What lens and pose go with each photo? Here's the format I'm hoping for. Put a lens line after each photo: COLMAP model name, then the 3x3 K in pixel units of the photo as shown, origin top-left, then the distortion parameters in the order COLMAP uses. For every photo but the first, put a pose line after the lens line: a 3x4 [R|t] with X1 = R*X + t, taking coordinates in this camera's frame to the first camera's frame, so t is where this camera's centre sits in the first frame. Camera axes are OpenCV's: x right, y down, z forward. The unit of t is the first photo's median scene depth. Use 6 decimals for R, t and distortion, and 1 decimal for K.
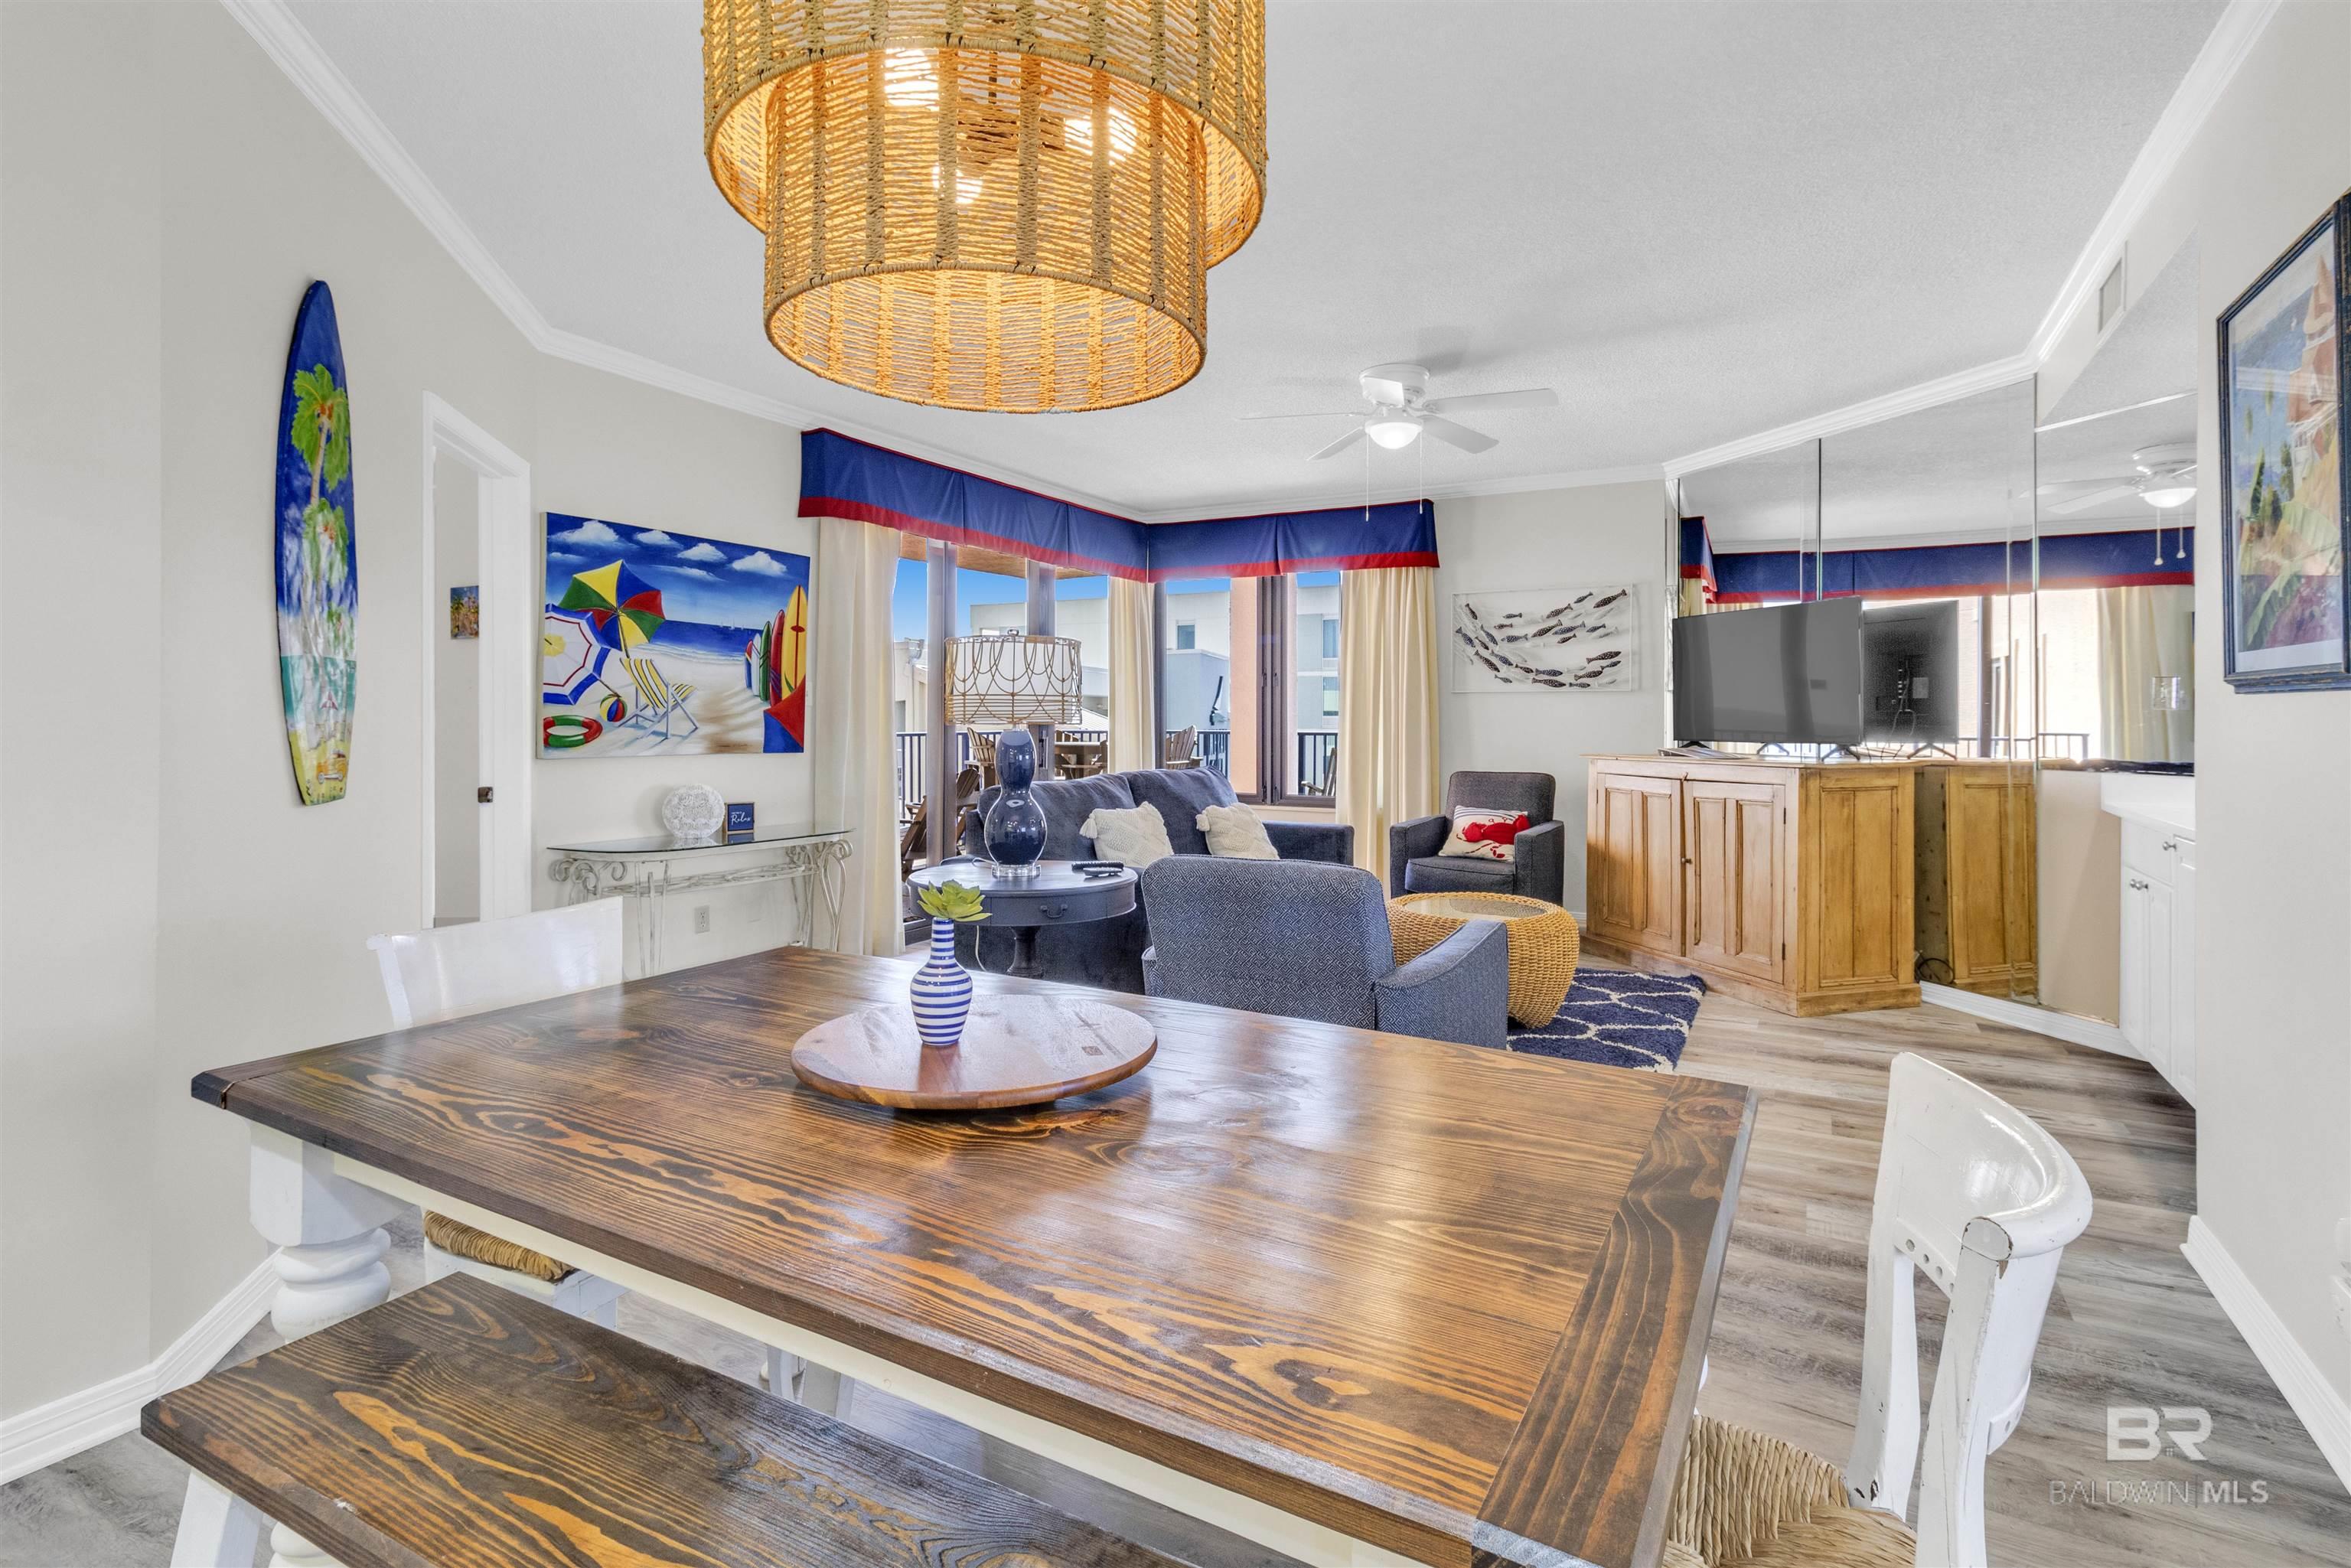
lens RADIAL K [[1114.7, 0, 1179.5], [0, 1114.7, 732.5], [0, 0, 1]] dist [0.001443, 0.000317]
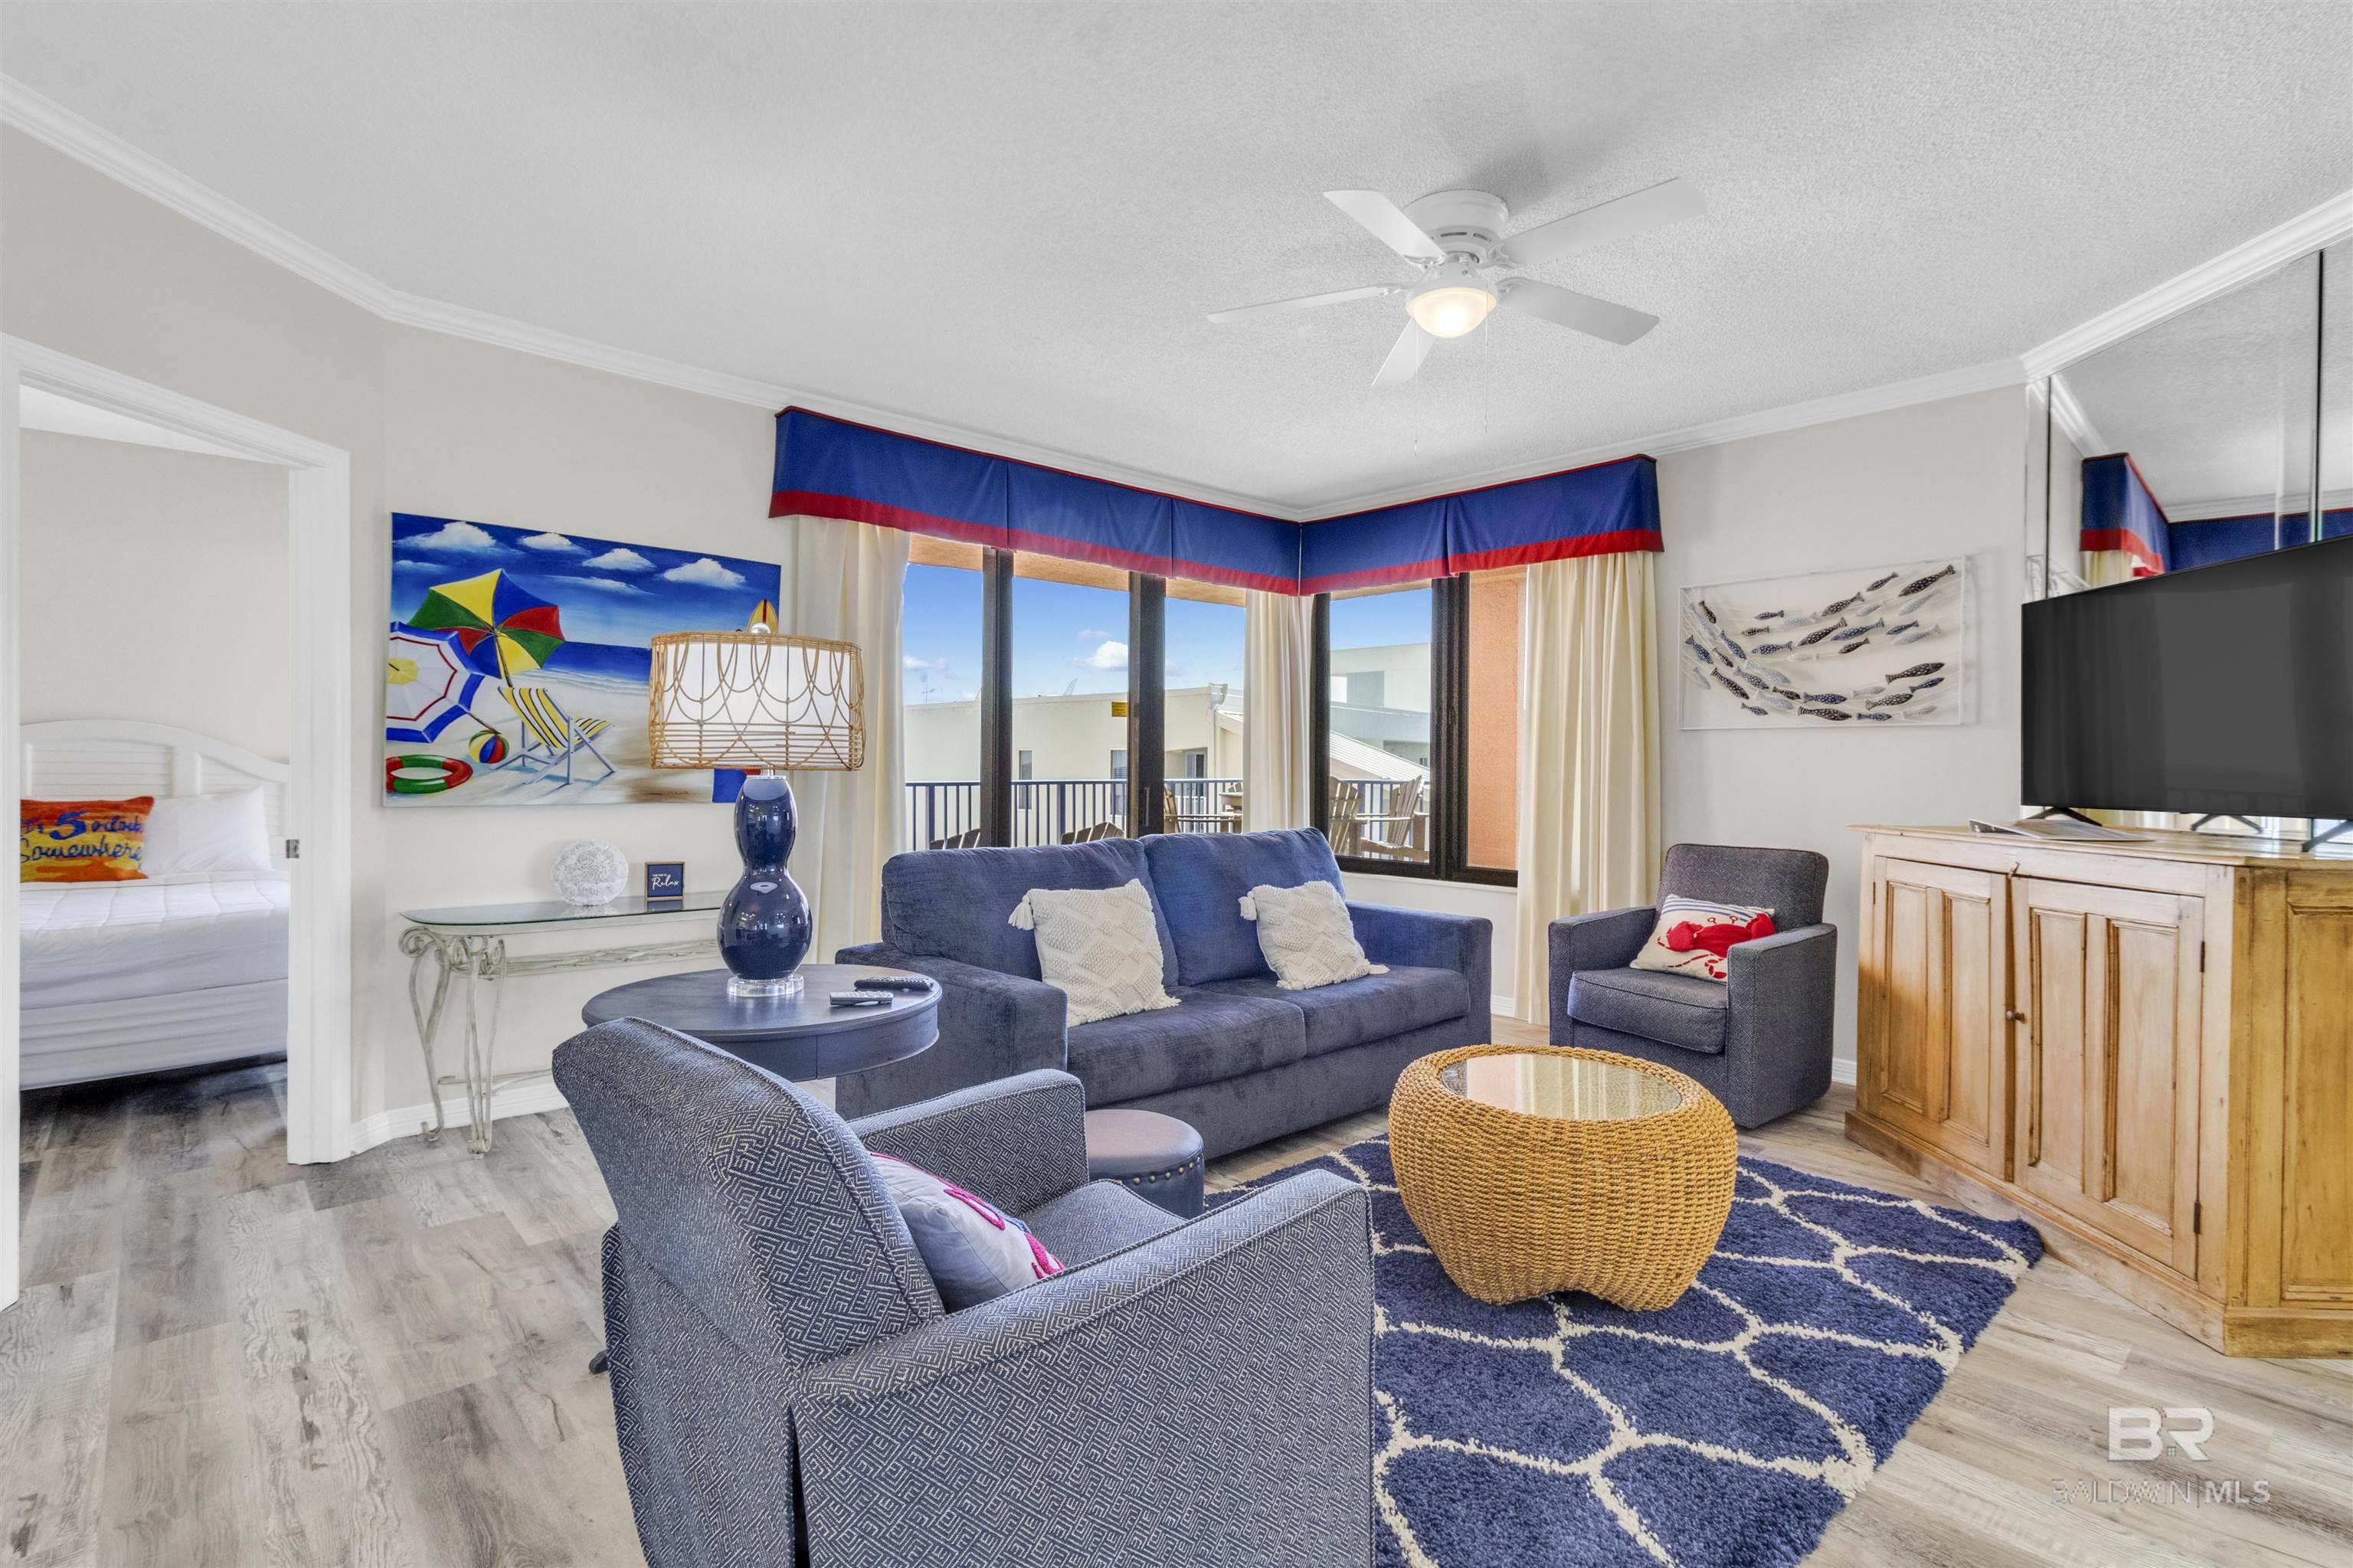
lens RADIAL K [[1137.4, 0, 1176.5], [0, 1137.4, 784.0], [0, 0, 1]] dist [0.012536, -0.005168]
pose [[0.953473, 0.010860, -0.301283, 0.218231], [-0.010021, 0.999940, 0.004333, -0.002739], [0.301312, -0.001112, 0.953525, 0.308198]]
